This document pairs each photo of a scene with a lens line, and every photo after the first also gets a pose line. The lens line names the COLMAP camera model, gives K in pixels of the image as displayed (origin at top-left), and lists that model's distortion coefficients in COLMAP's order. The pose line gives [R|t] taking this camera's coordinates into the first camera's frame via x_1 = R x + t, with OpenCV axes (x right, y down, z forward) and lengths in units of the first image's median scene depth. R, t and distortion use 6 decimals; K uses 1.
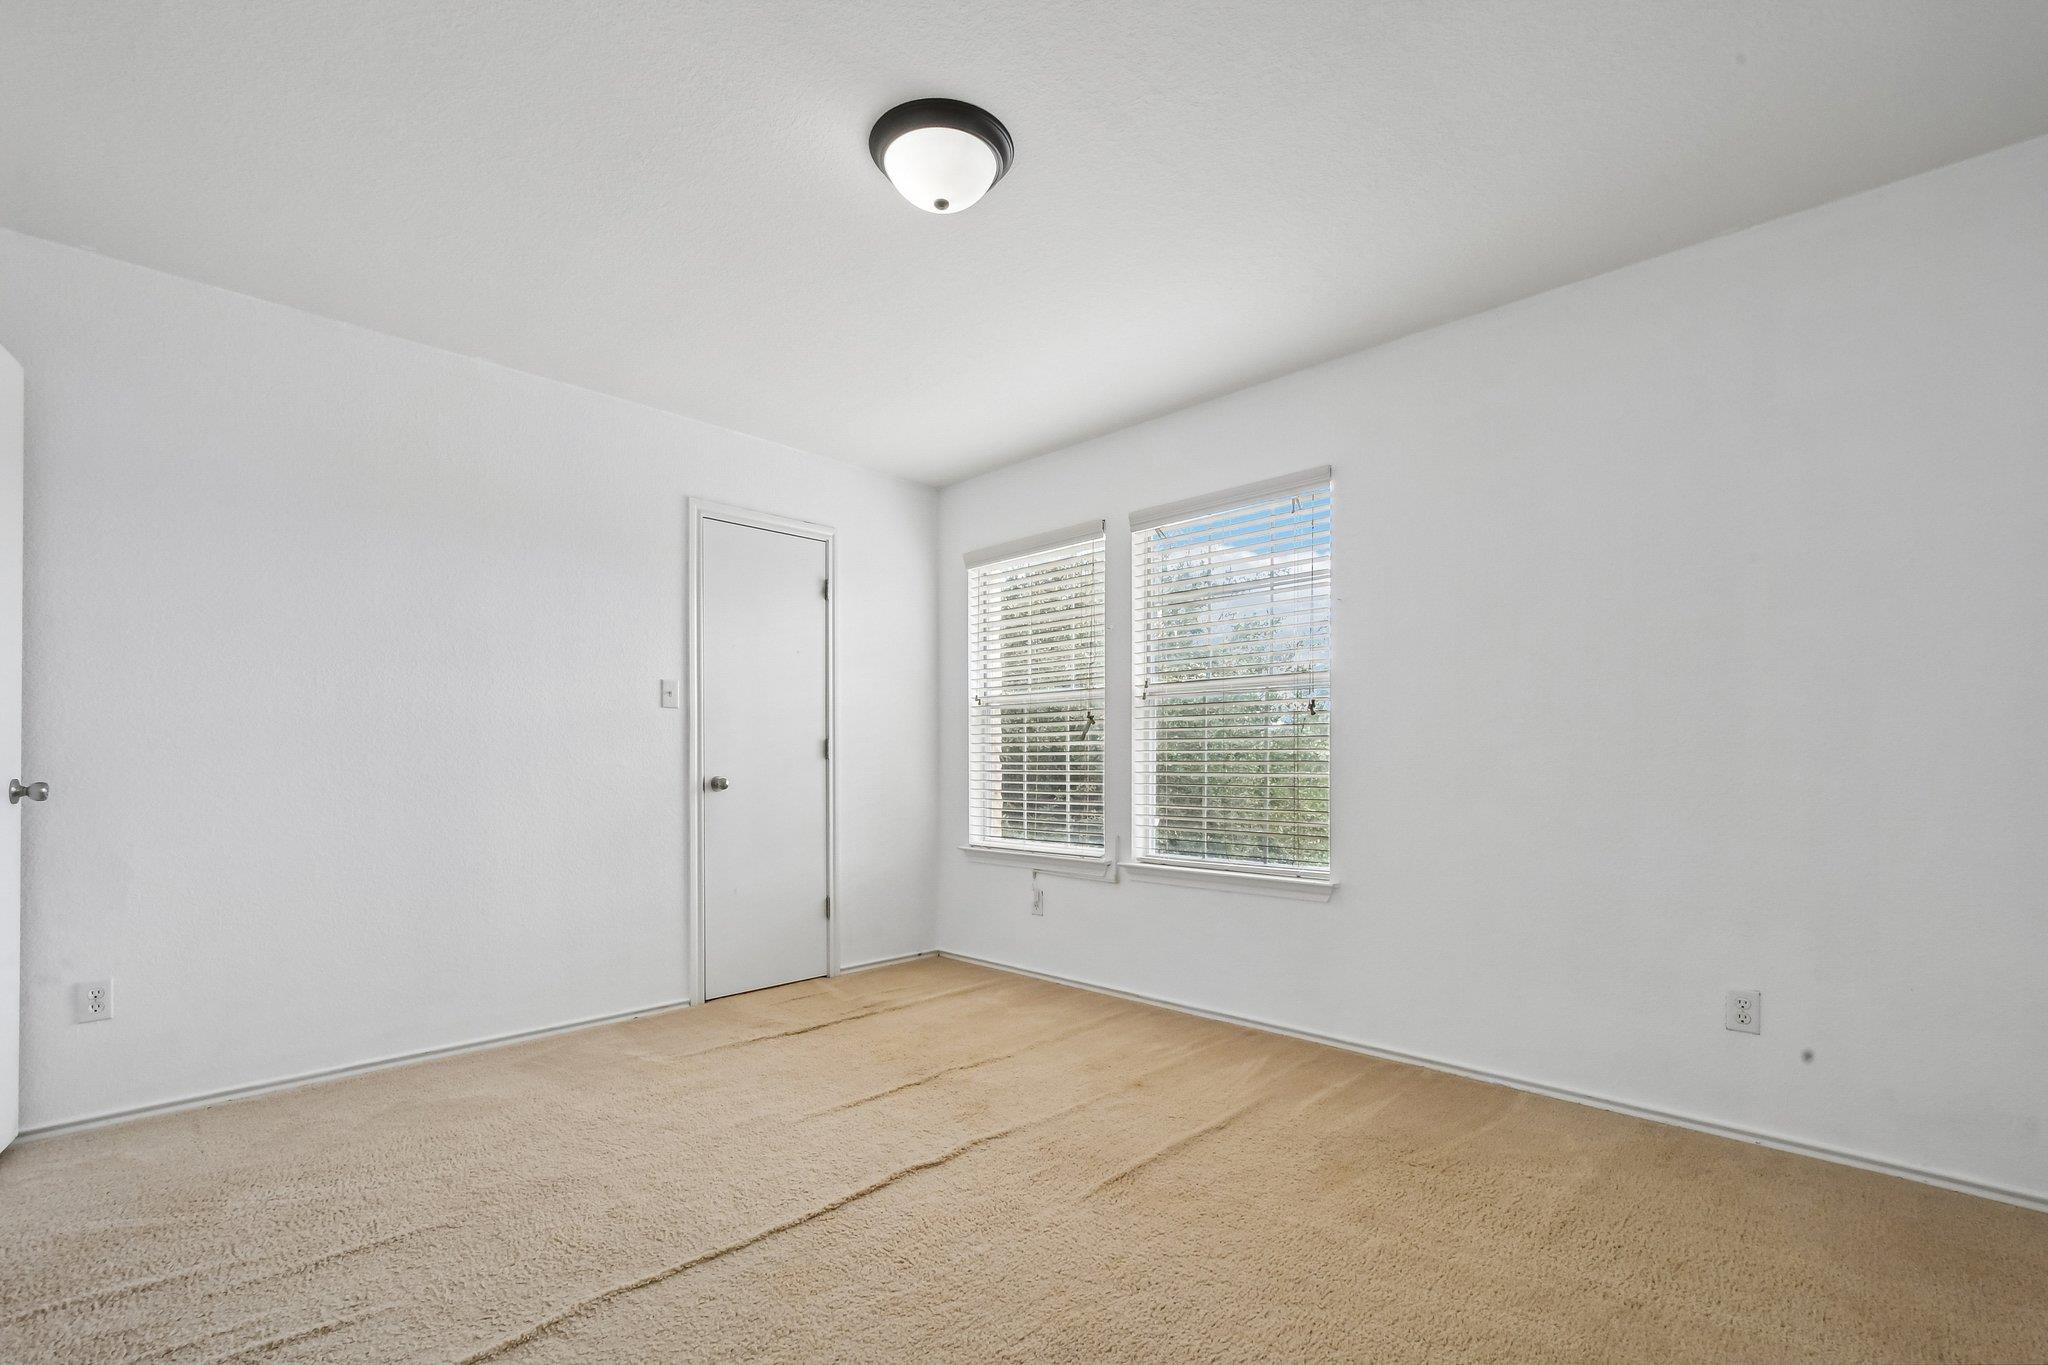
lens RADIAL K [[912.5, 0, 994.0], [0, 912.5, 786.7], [0, 0, 1]] dist [0.001809, -0.006975]
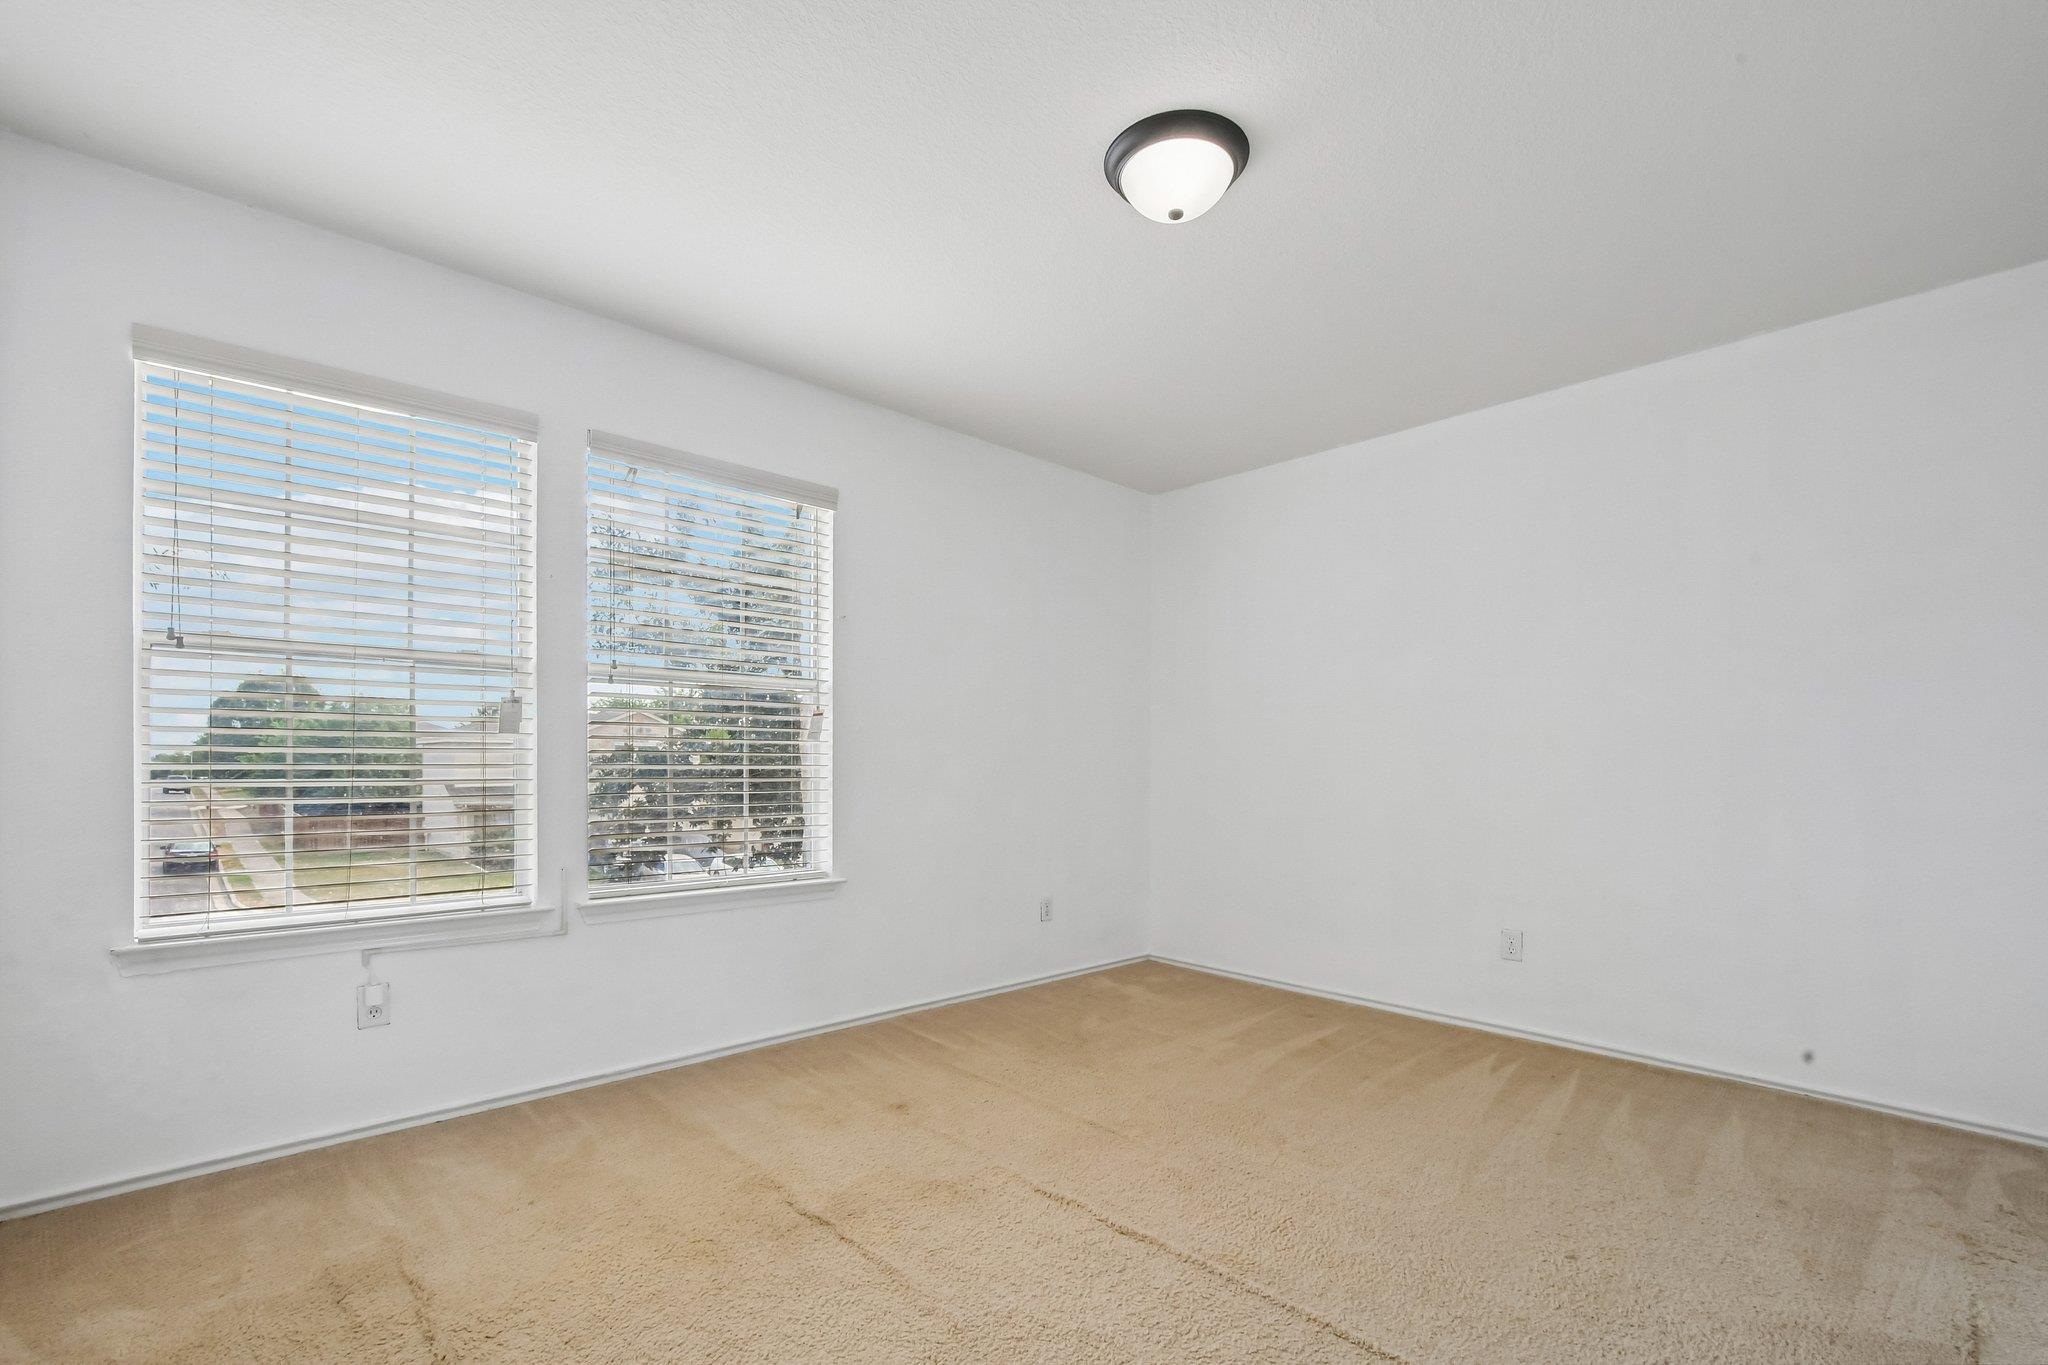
lens RADIAL K [[911.1, 0, 1023.6], [0, 911.1, 775.3], [0, 0, 1]] dist [0.001106, -0.000007]
pose [[0.012296, -0.005045, 0.999912, -0.580193], [0.027588, 0.999608, 0.004704, -0.012657], [-0.999544, 0.027528, 0.012430, 0.629646]]
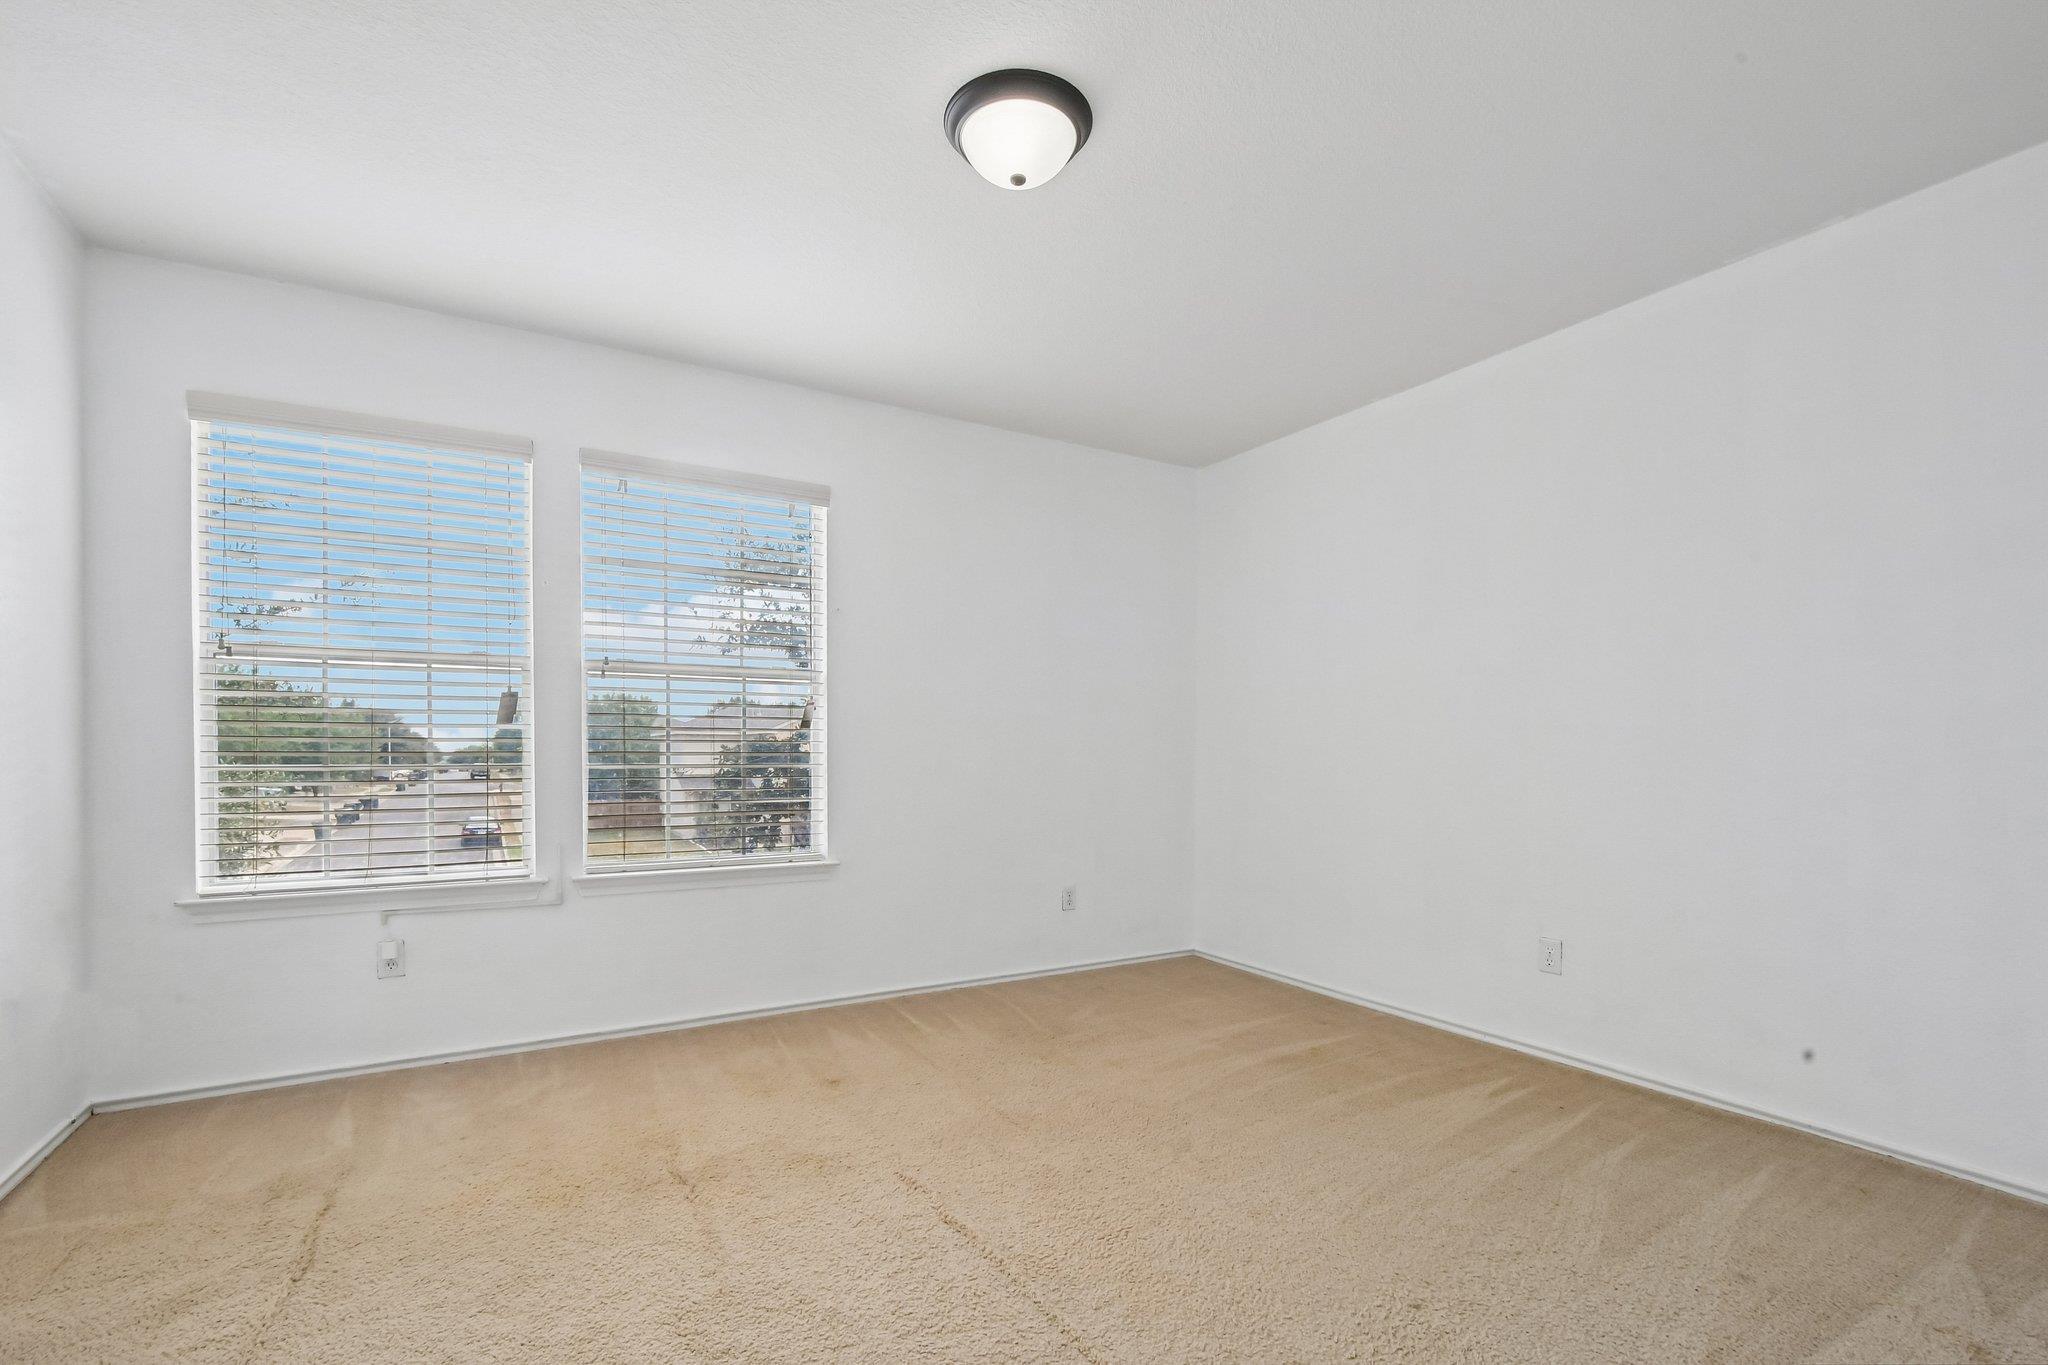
lens RADIAL K [[914.0, 0, 1020.6], [0, 914.0, 771.3], [0, 0, 1]] dist [0.002091, -0.000744]
pose [[0.234335, -0.012873, 0.972071, -0.550557], [0.026971, 0.999614, 0.006736, -0.005148], [-0.971782, 0.024639, 0.234592, 0.419081]]
